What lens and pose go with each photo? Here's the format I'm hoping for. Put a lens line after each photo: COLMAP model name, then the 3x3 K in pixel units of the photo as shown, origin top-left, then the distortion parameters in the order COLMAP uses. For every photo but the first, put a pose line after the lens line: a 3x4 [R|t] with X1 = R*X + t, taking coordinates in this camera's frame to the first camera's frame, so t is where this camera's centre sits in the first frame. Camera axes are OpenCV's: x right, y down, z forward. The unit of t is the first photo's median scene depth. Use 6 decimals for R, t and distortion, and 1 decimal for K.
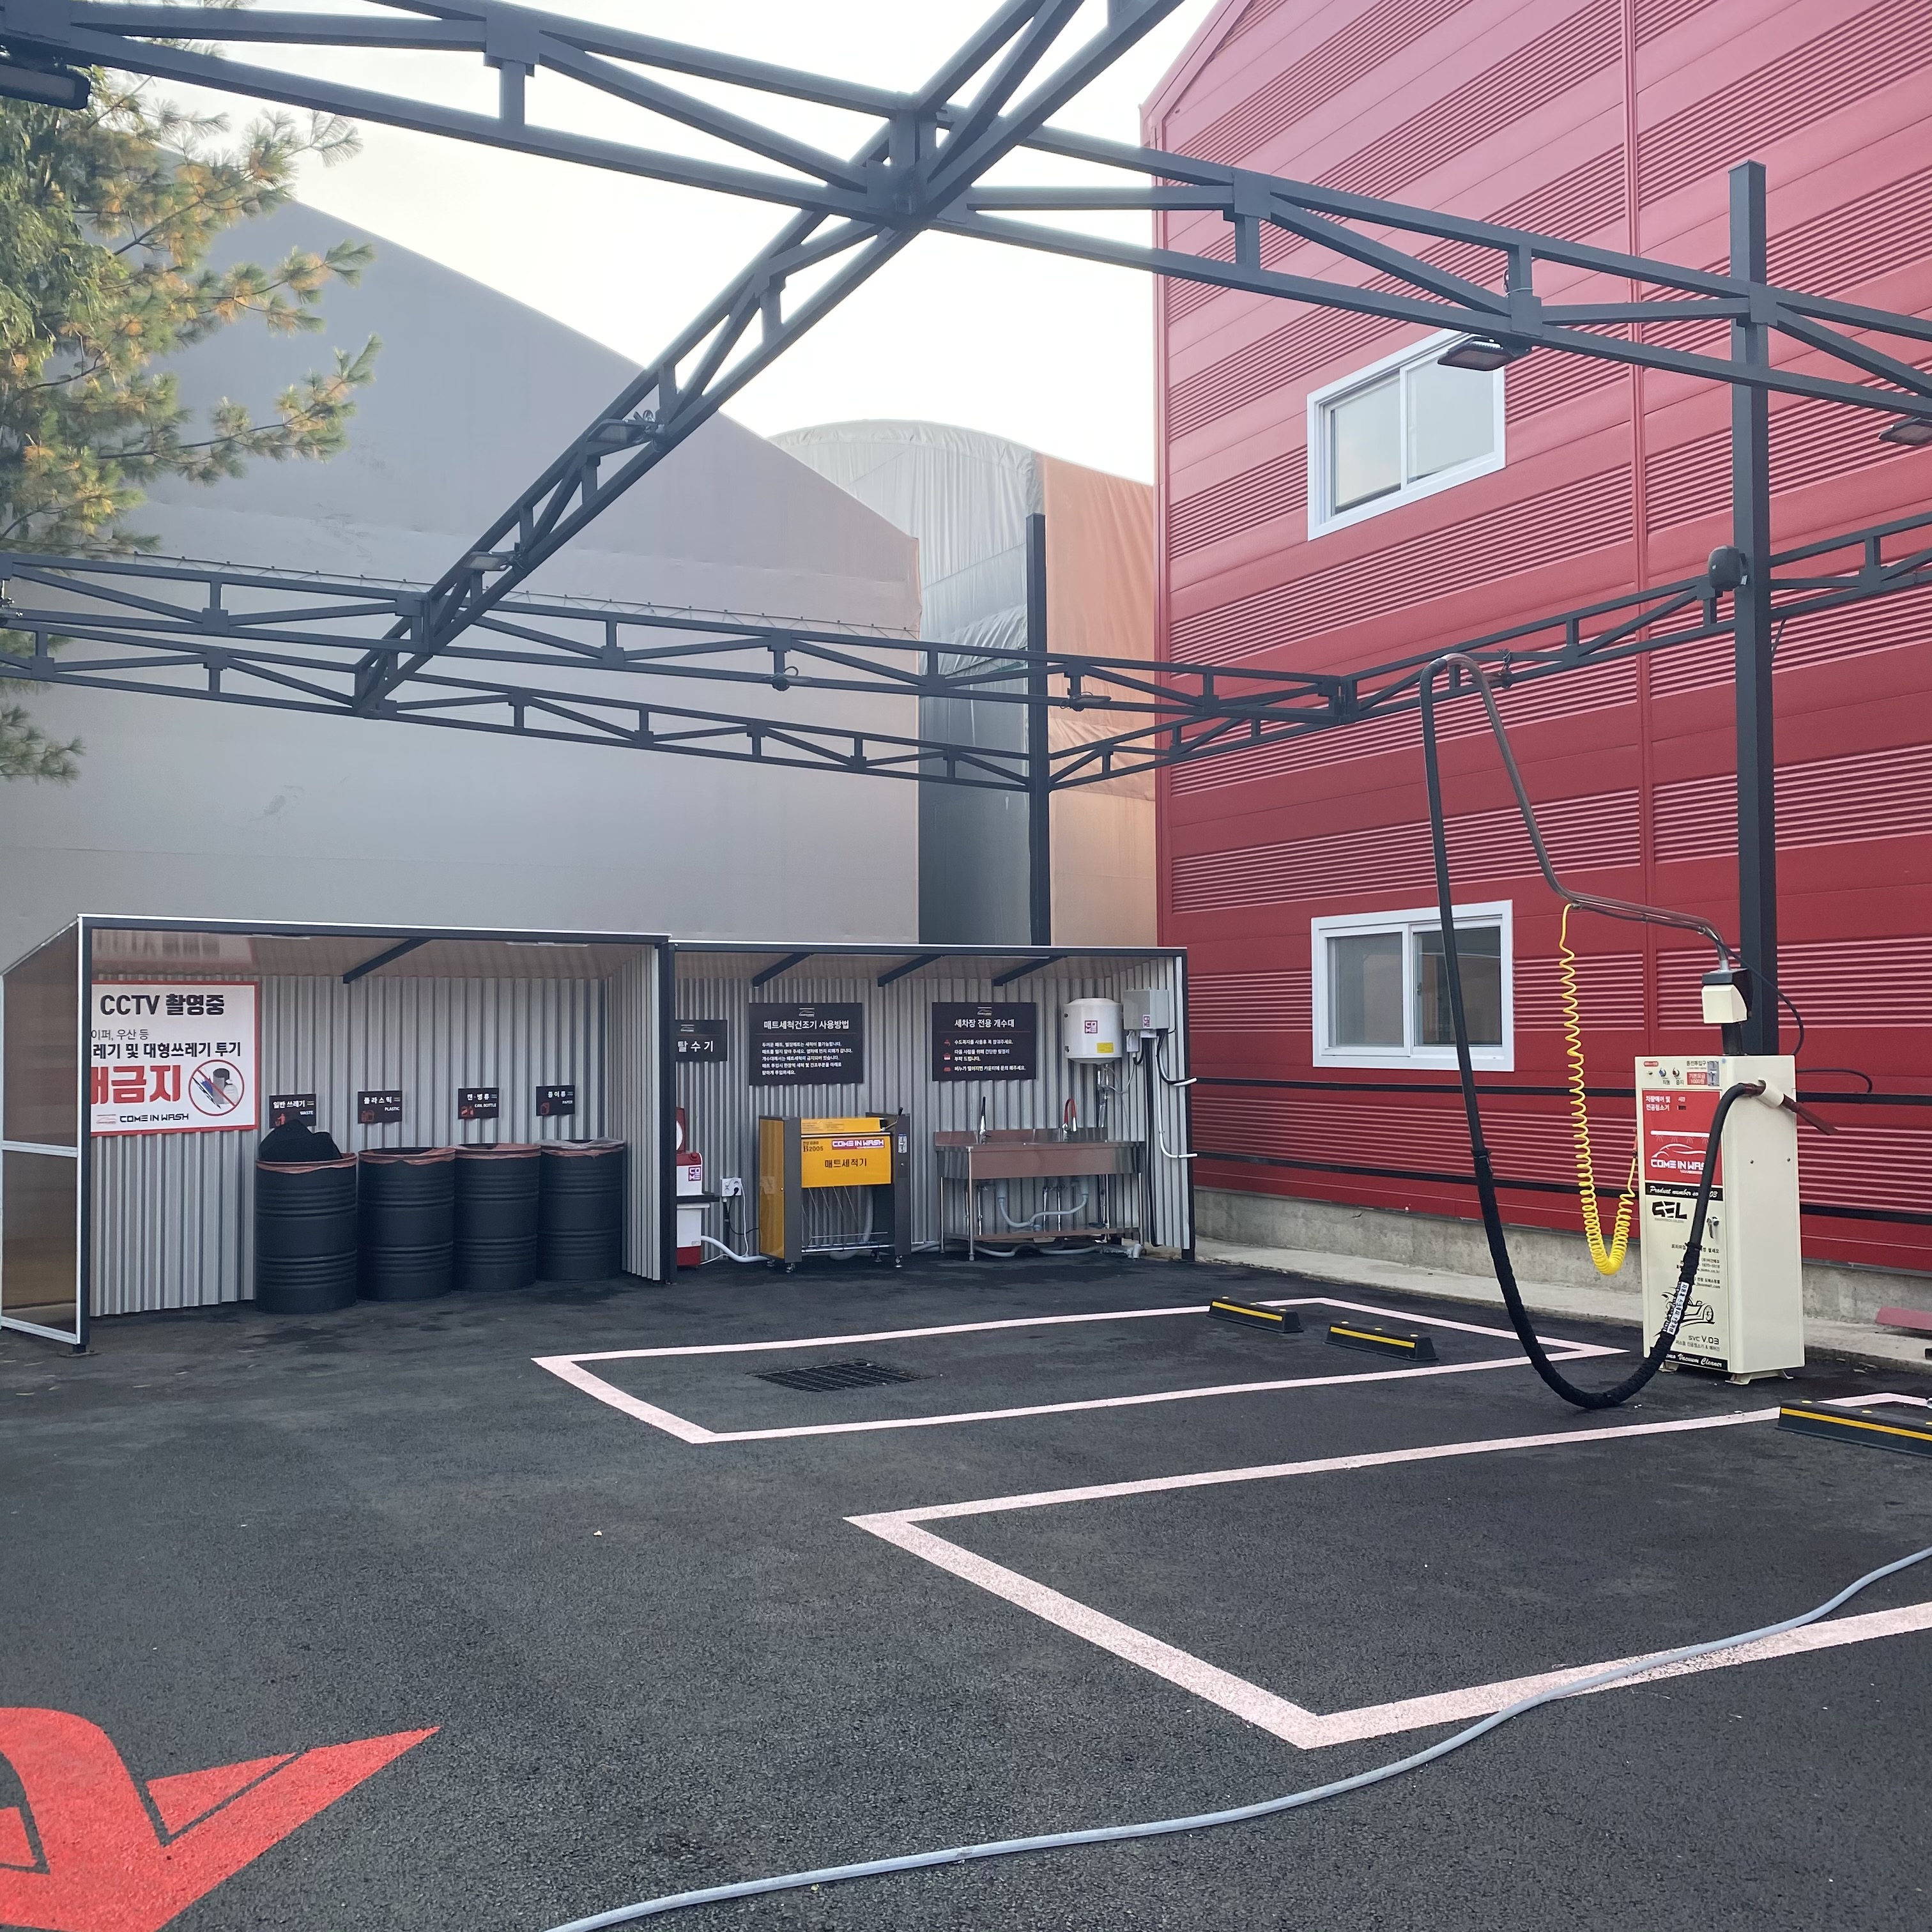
lens RADIAL K [[1944.5, 0, 965.3], [0, 1944.5, 965.9], [0, 0, 1]] dist [0.051197, 0.000000]
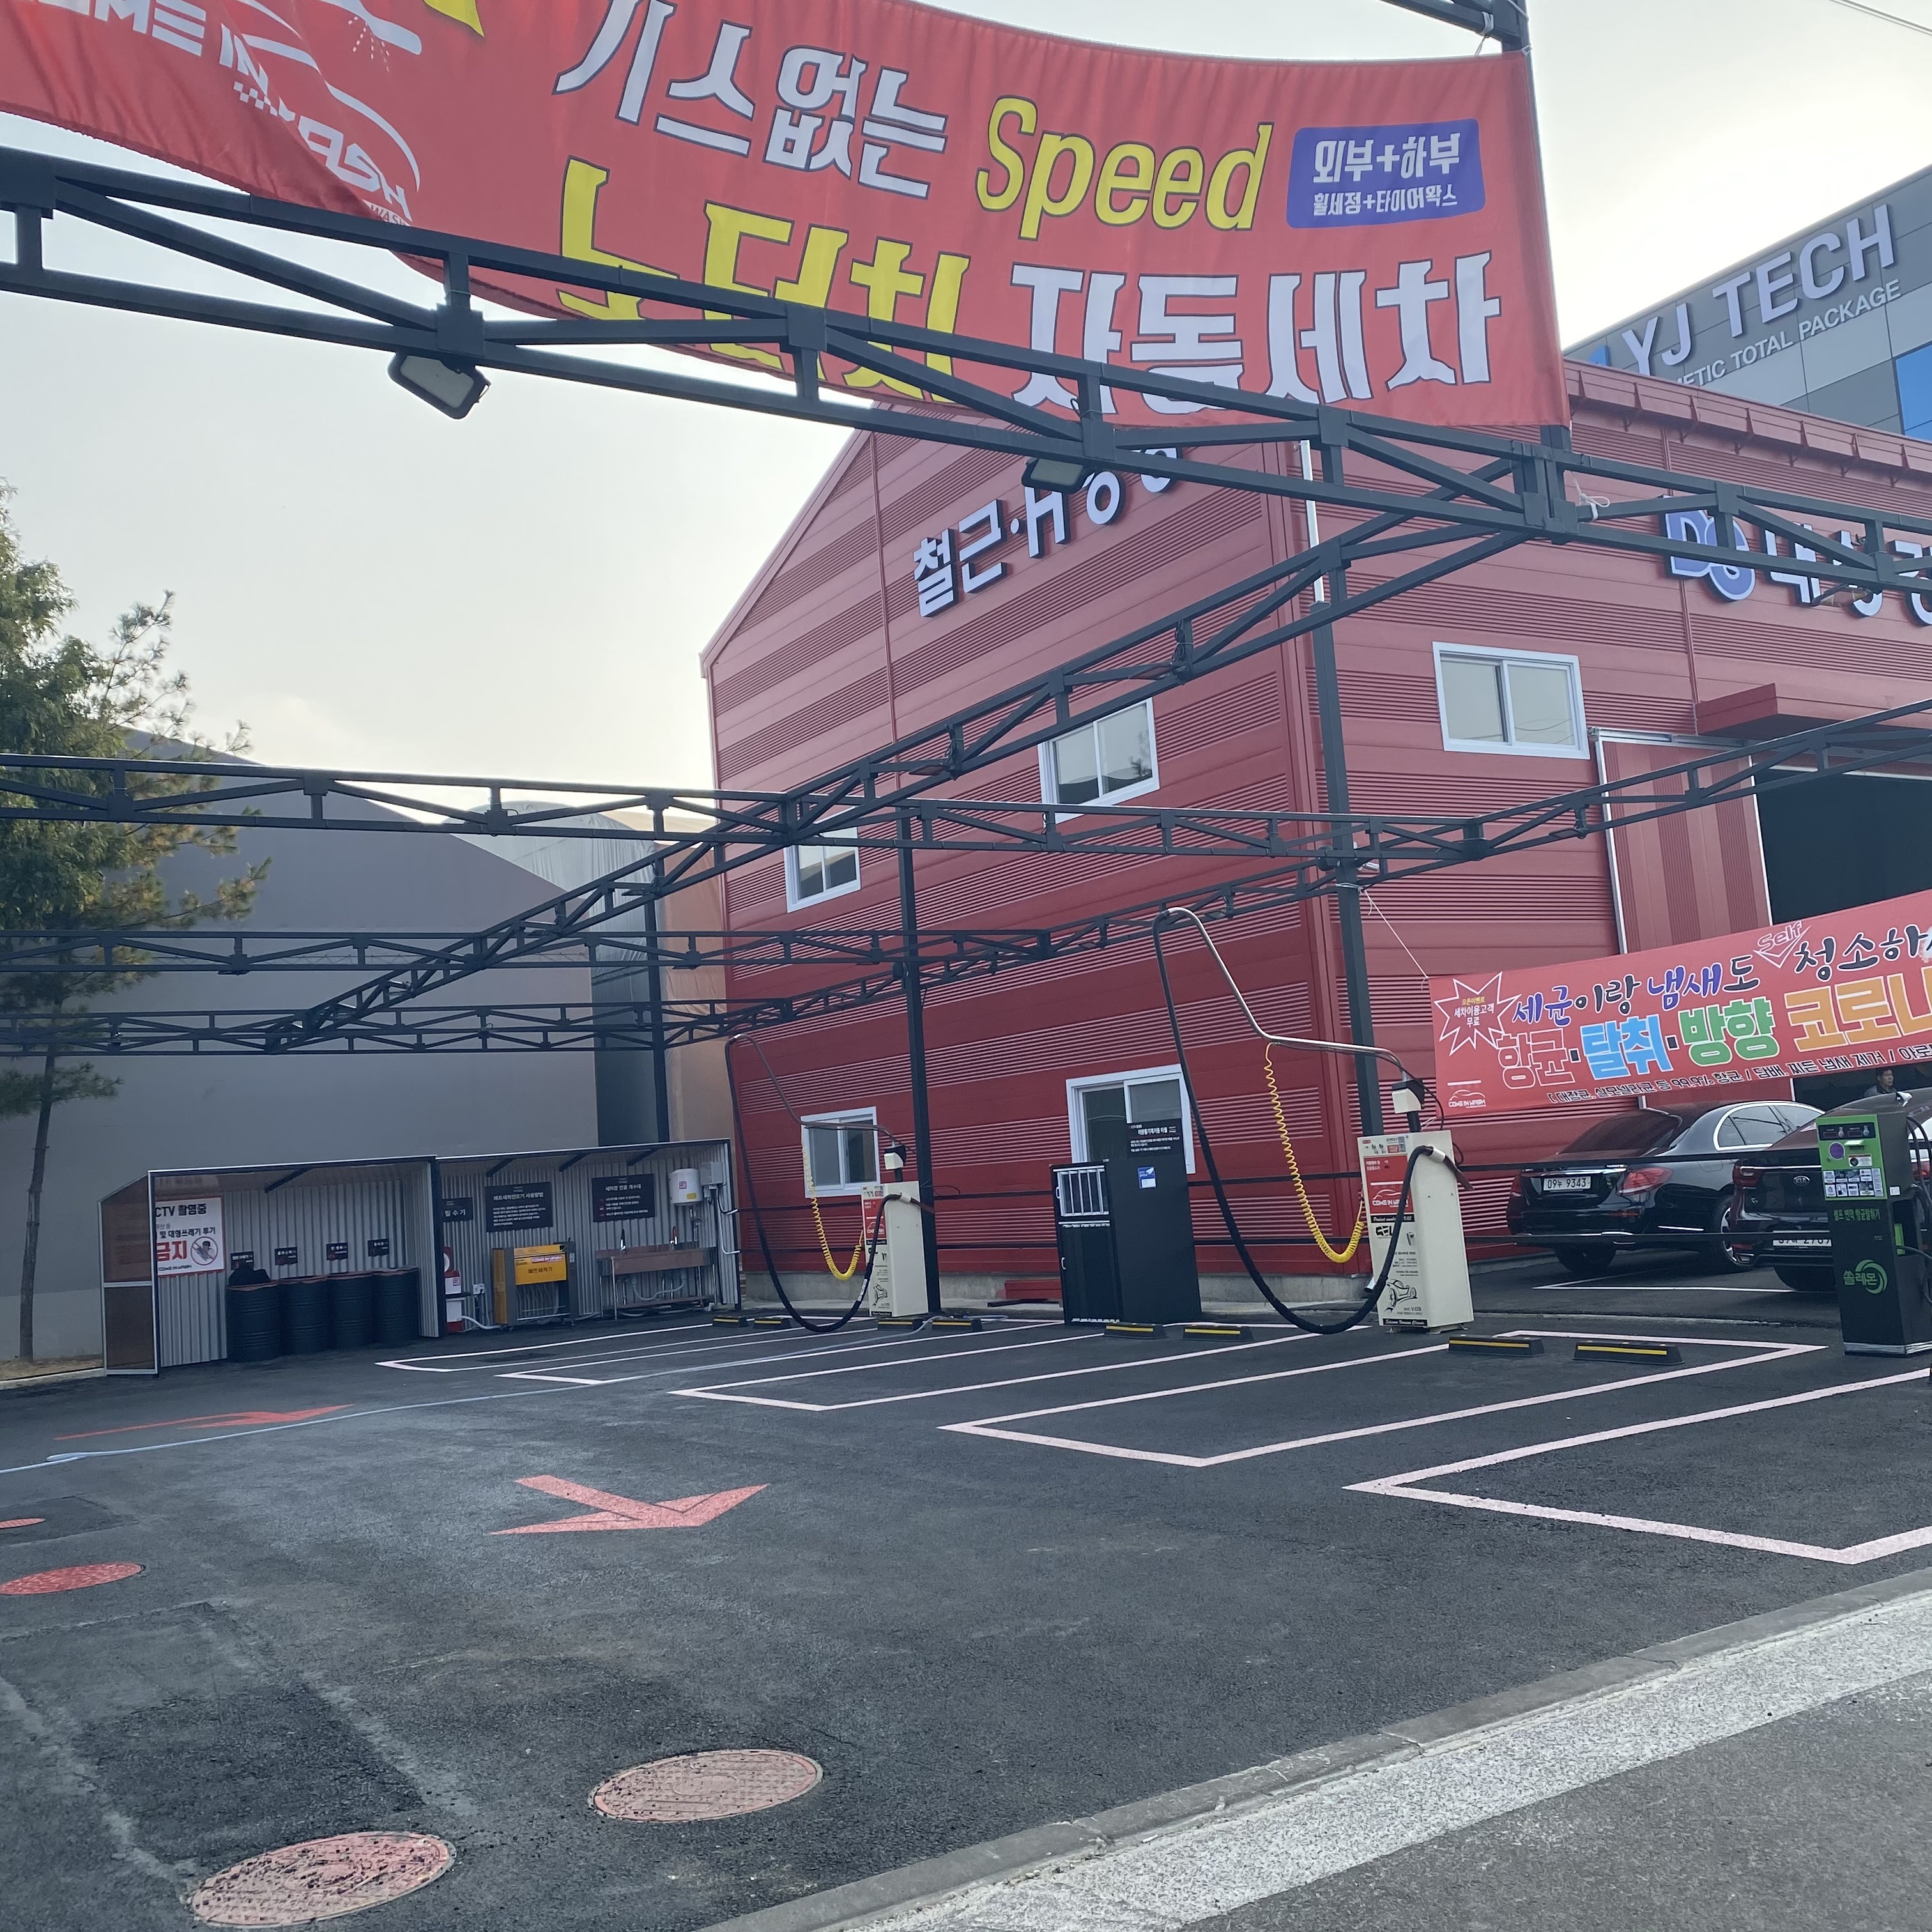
lens RADIAL K [[1944.5, 0, 970.5], [0, 1944.5, 956.4], [0, 0, 1]] dist [0.051197, 0.000000]
pose [[0.992912, -0.058145, 0.103657, 0.172891], [0.066075, 0.995009, -0.074778, -0.030199], [-0.098792, 0.081097, 0.991798, -0.925092]]
